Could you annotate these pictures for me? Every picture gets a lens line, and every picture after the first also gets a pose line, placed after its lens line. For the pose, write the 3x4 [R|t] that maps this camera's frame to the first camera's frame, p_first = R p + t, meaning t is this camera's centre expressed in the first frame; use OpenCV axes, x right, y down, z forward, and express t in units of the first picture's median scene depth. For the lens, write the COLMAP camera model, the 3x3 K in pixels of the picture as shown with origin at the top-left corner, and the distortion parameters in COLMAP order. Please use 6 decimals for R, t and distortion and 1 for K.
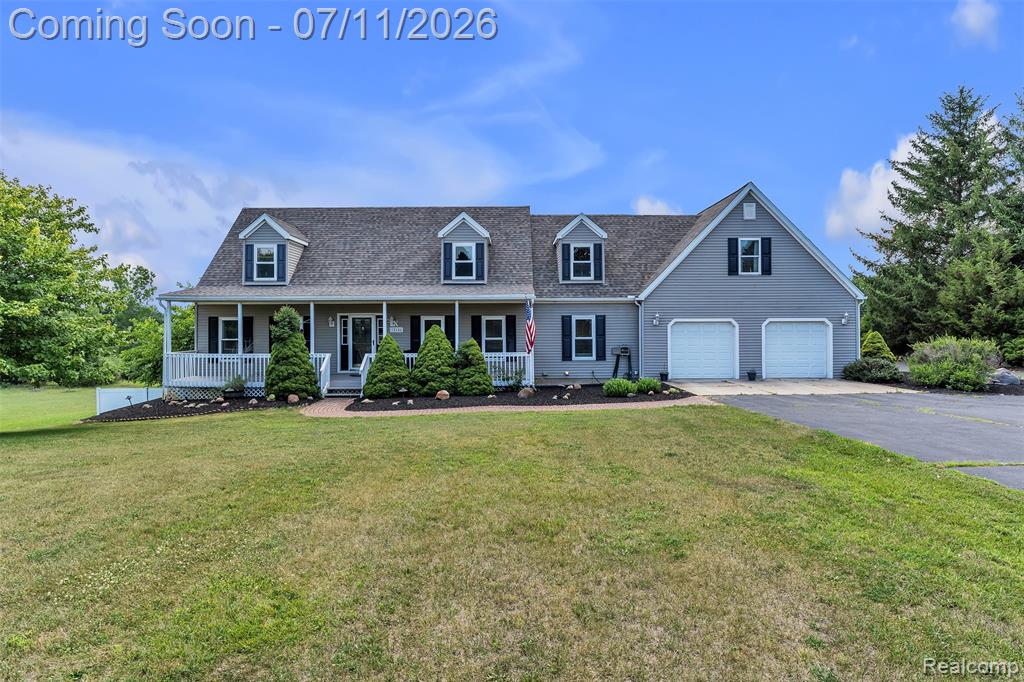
lens RADIAL K [[542.0, 0, 521.3], [0, 542.0, 319.9], [0, 0, 1]] dist [-0.013313, -0.000058]
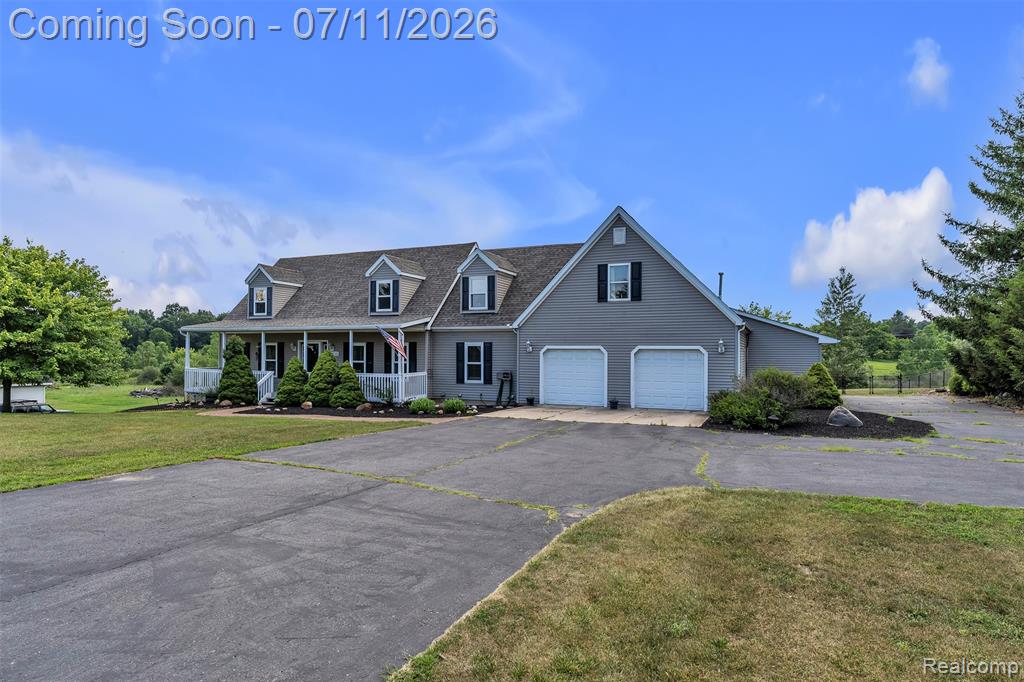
lens RADIAL K [[571.9, 0, 535.2], [0, 571.9, 345.2], [0, 0, 1]] dist [-0.003632, -0.001823]
pose [[0.915717, 0.004783, -0.401796, 0.694528], [-0.005165, 0.999987, 0.000132, -0.003342], [0.401791, 0.001955, 0.915729, -0.004615]]
